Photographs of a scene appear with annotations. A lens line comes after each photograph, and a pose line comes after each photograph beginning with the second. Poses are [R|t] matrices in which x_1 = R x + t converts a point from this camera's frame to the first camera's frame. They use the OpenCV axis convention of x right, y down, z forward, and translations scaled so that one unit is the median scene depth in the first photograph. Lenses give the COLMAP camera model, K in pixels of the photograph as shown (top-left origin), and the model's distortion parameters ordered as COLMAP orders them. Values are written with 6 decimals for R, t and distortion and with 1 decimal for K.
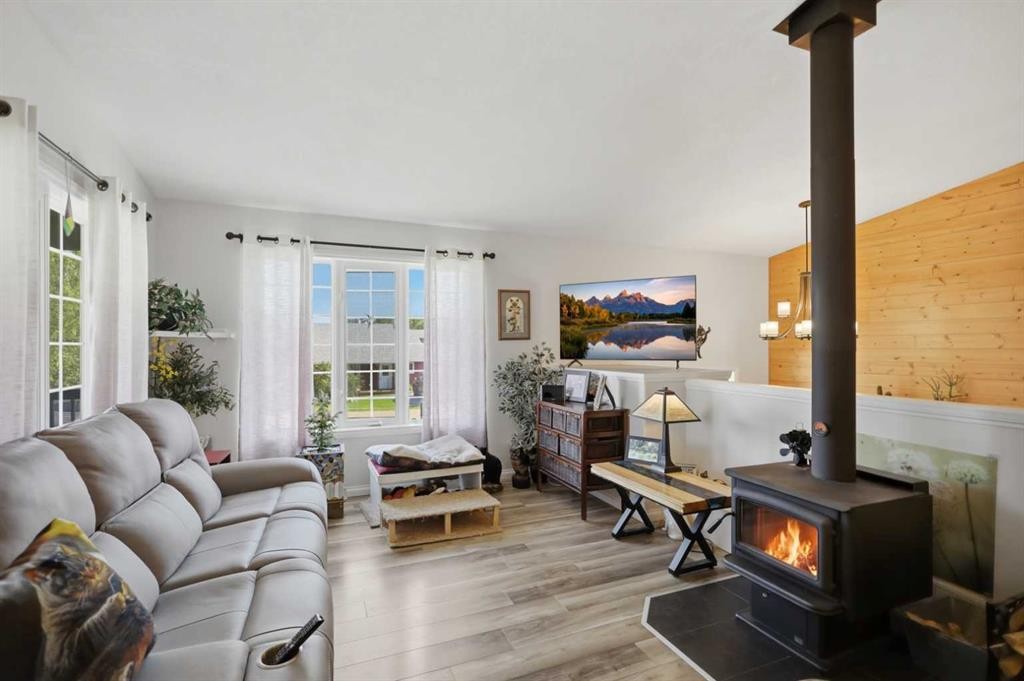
lens RADIAL K [[480.4, 0, 506.6], [0, 480.4, 336.4], [0, 0, 1]] dist [0.002600, 0.001213]
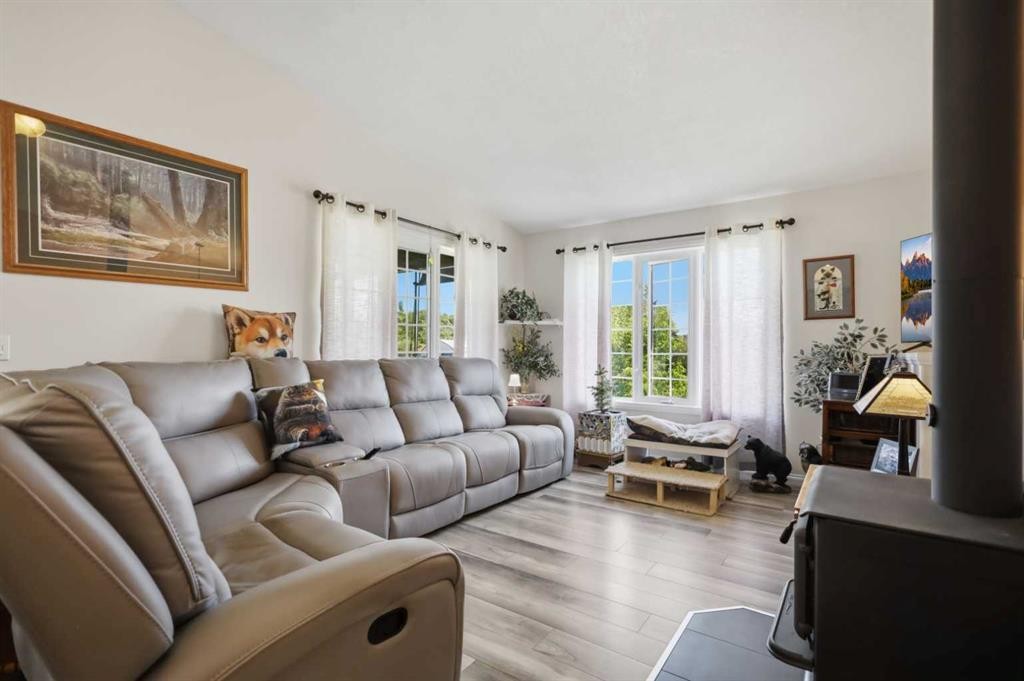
lens RADIAL K [[480.4, 0, 506.6], [0, 480.4, 336.4], [0, 0, 1]] dist [0.002600, 0.001213]
pose [[0.527960, -0.018731, -0.849063, 0.504537], [0.006703, 0.999818, -0.017889, 0.057659], [0.849243, 0.003754, 0.527989, 0.137722]]
